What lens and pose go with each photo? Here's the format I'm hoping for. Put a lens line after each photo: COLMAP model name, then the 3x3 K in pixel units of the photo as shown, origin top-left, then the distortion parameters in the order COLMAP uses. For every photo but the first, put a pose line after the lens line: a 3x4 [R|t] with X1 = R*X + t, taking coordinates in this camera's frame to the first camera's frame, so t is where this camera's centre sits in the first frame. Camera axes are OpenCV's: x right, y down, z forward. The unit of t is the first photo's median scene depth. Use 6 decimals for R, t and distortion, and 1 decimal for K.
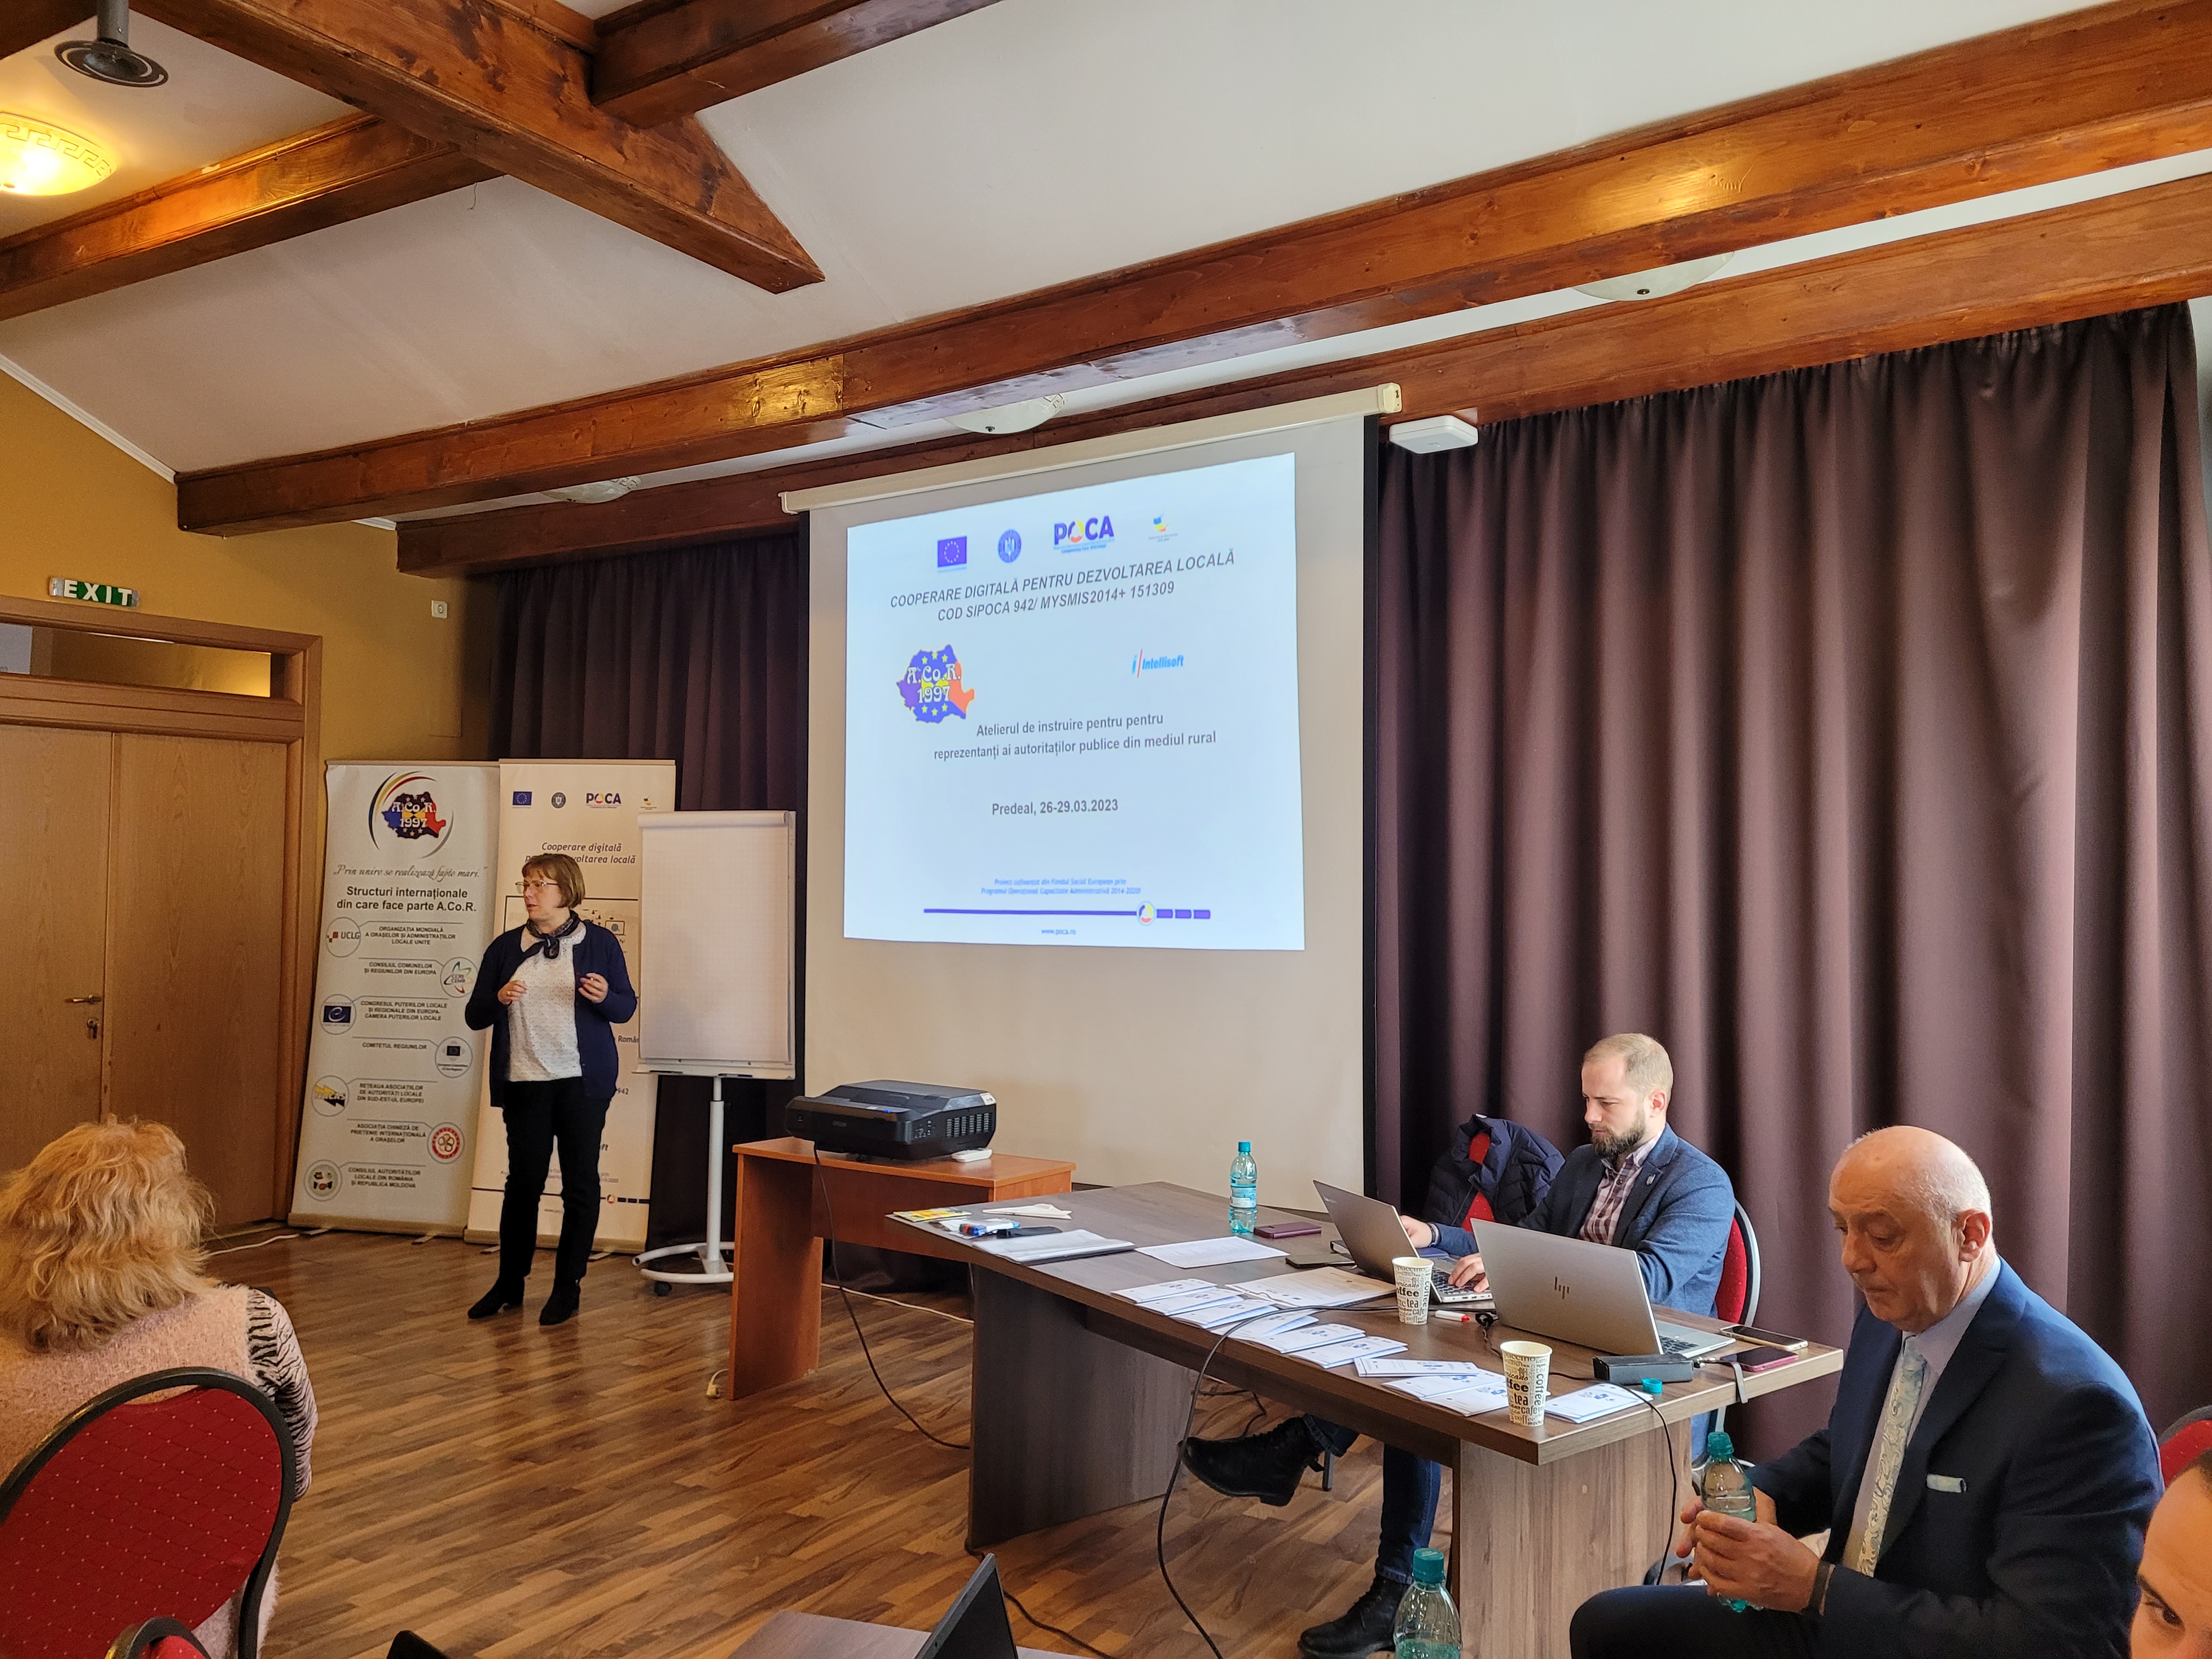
lens RADIAL K [[1660.4, 0, 1104.3], [0, 1660.4, 791.4], [0, 0, 1]] dist [0.060683, -0.058555]
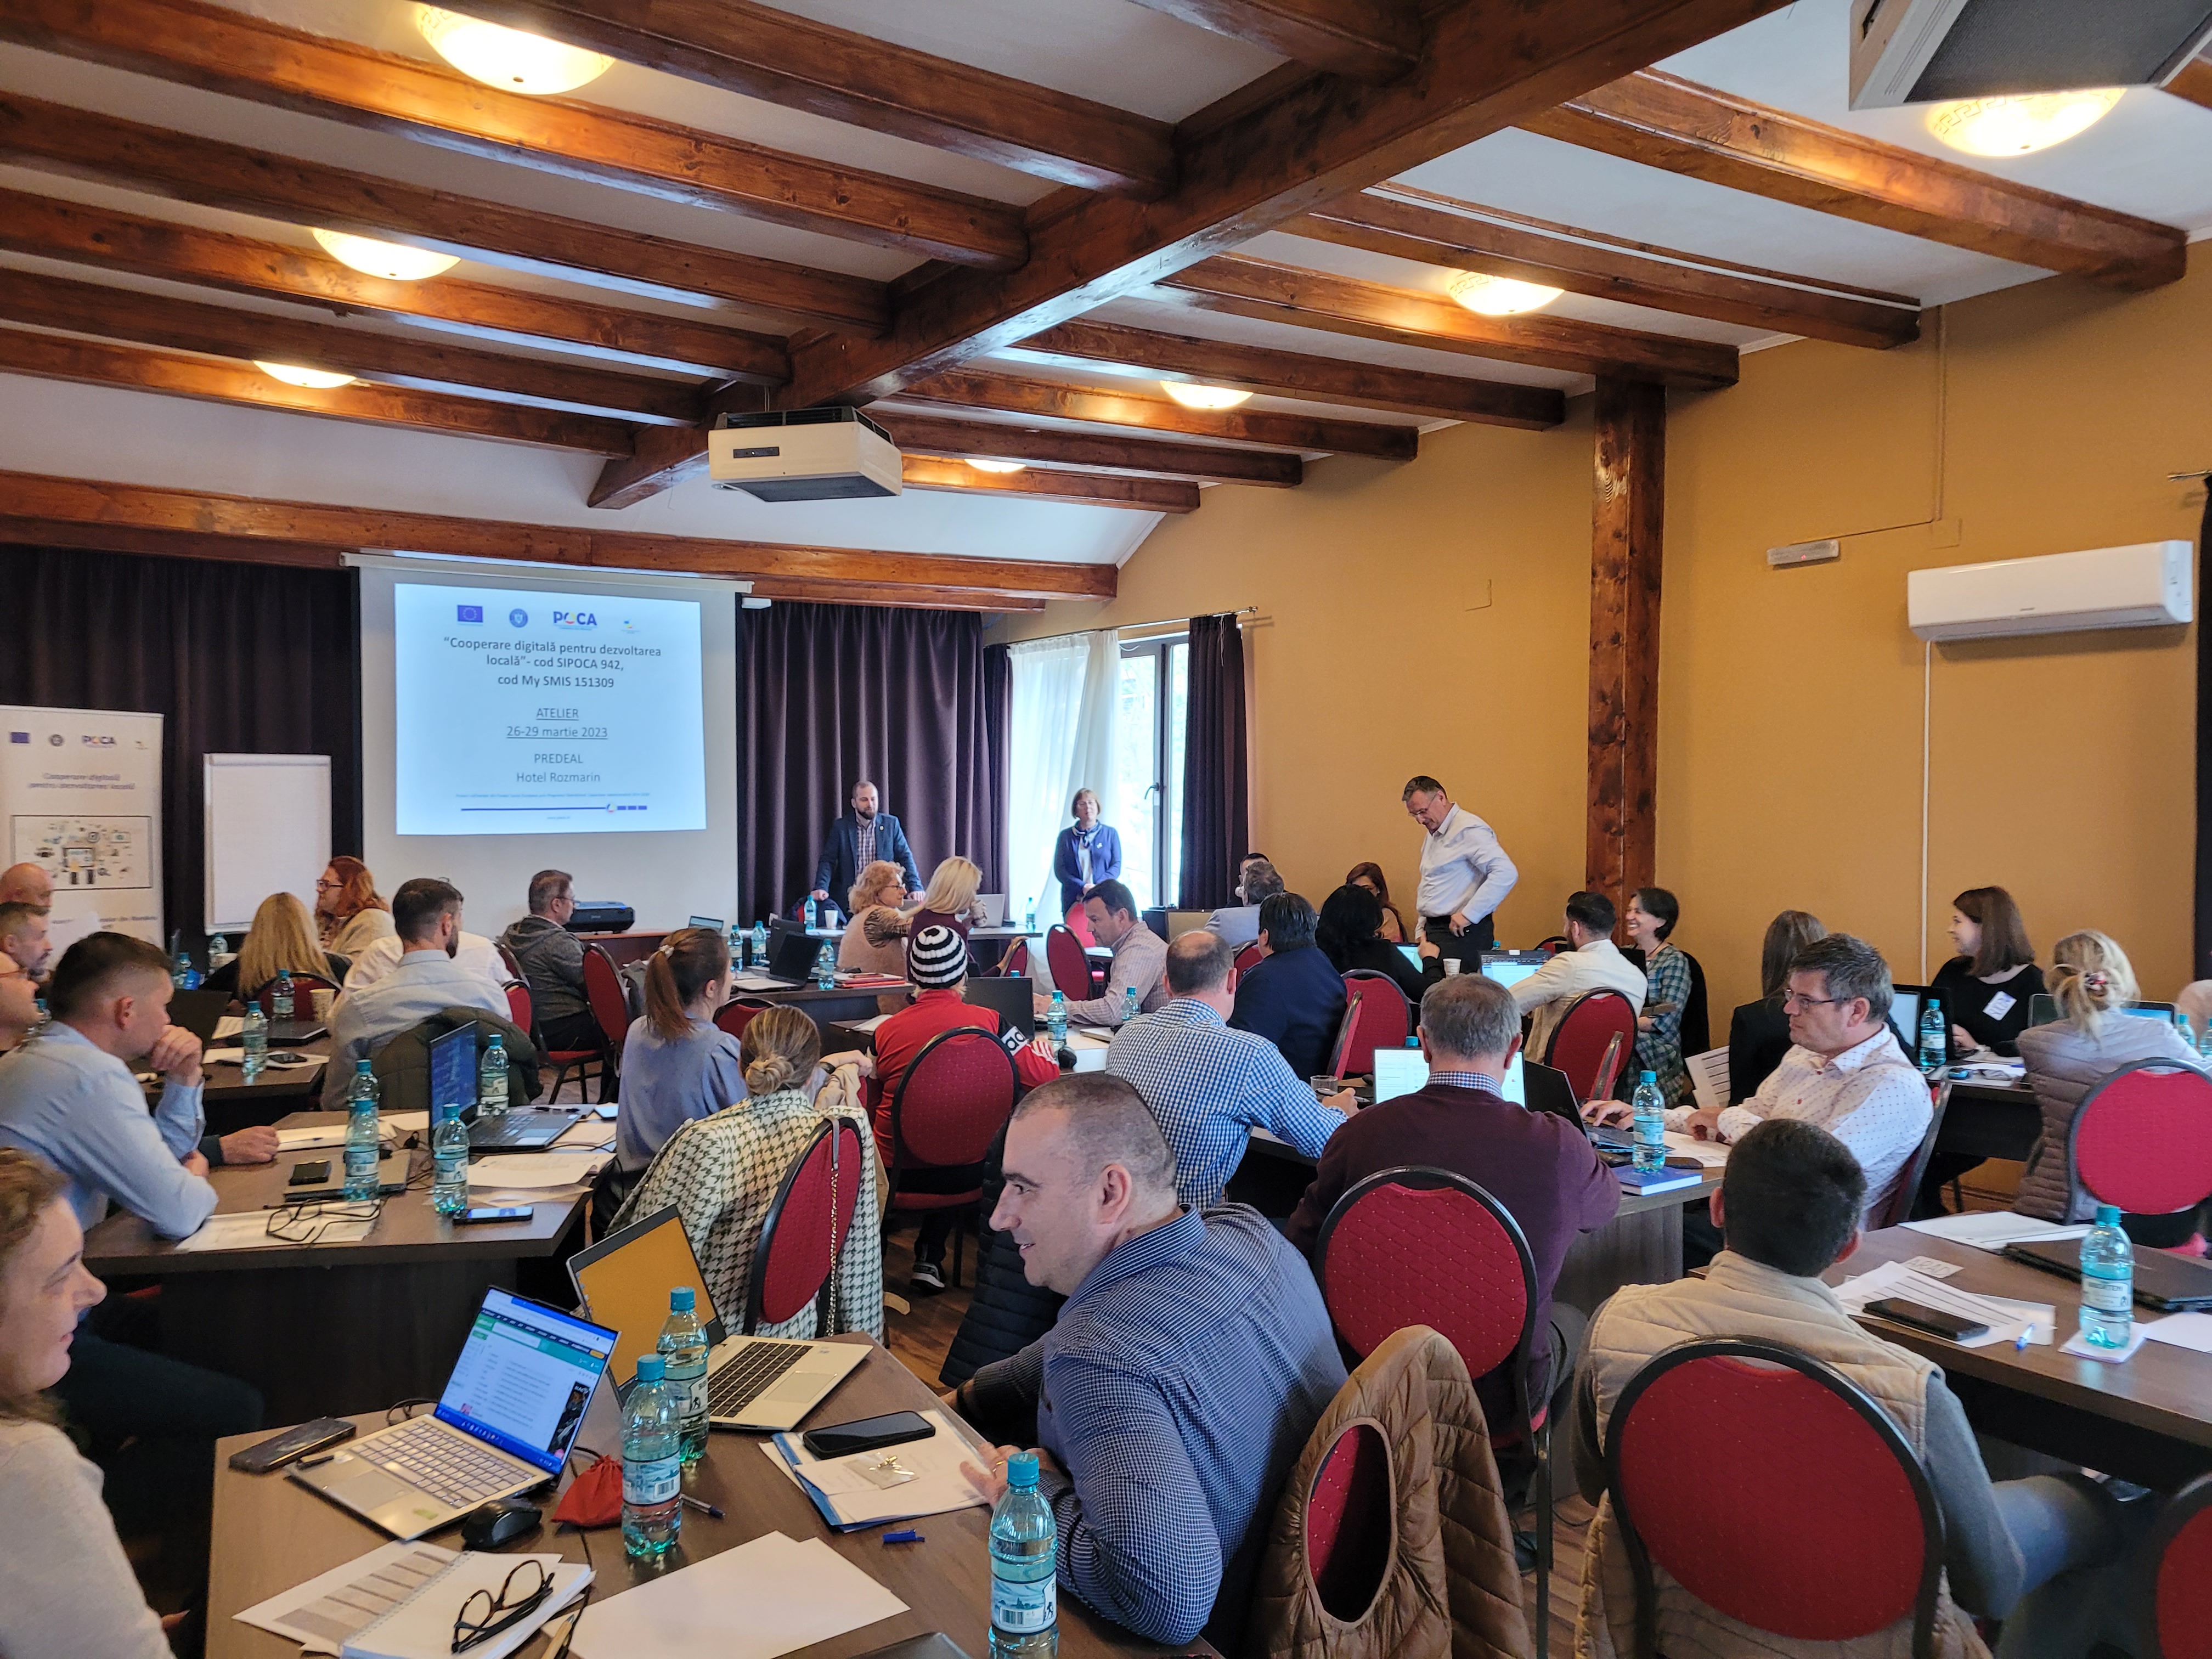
lens RADIAL K [[1664.0, 0, 1106.0], [0, 1664.0, 829.5], [0, 0, 1]] dist [0.060131, -0.058494]
pose [[0.384099, -0.023371, 0.922996, -1.472261], [-0.038187, 0.998422, 0.041173, -0.012645], [-0.922502, -0.051061, 0.382600, -0.295327]]
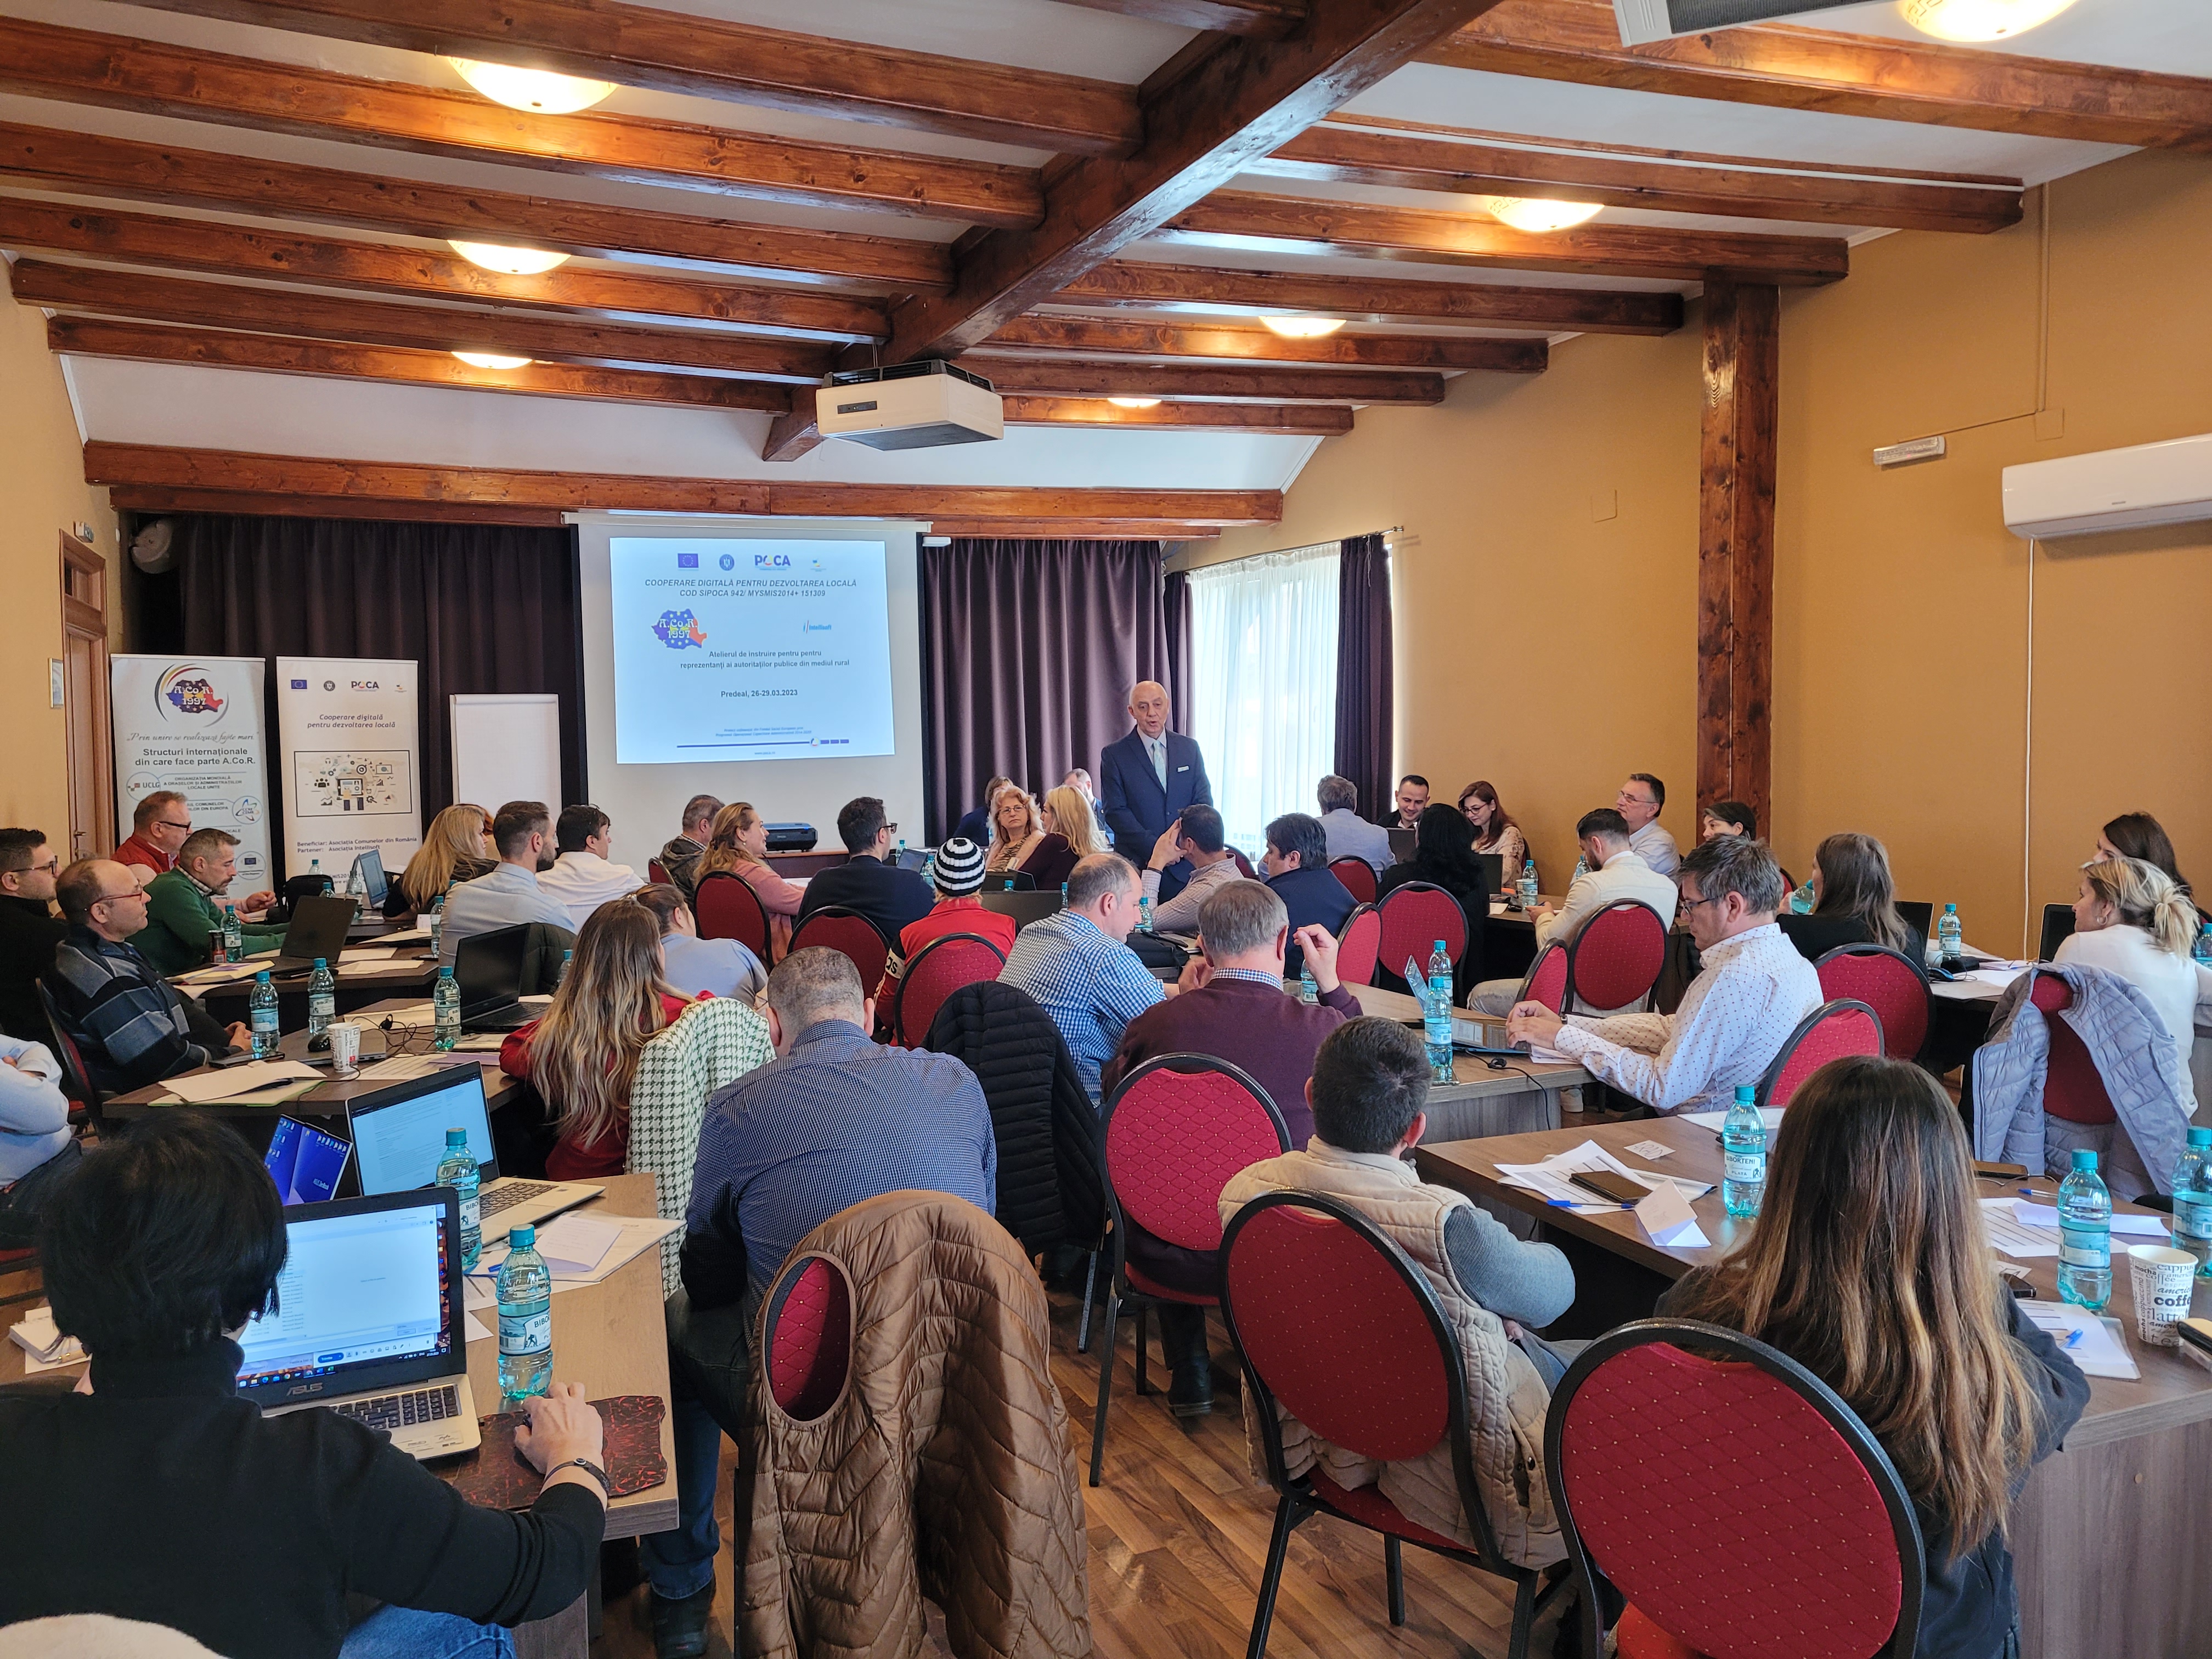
lens RADIAL K [[1660.4, 0, 1104.3], [0, 1660.4, 791.4], [0, 0, 1]] dist [0.060683, -0.058555]
pose [[0.550738, -0.050702, 0.833137, -1.445215], [-0.014973, 0.997393, 0.070596, -0.020243], [-0.834544, -0.051354, 0.548543, -0.479336]]
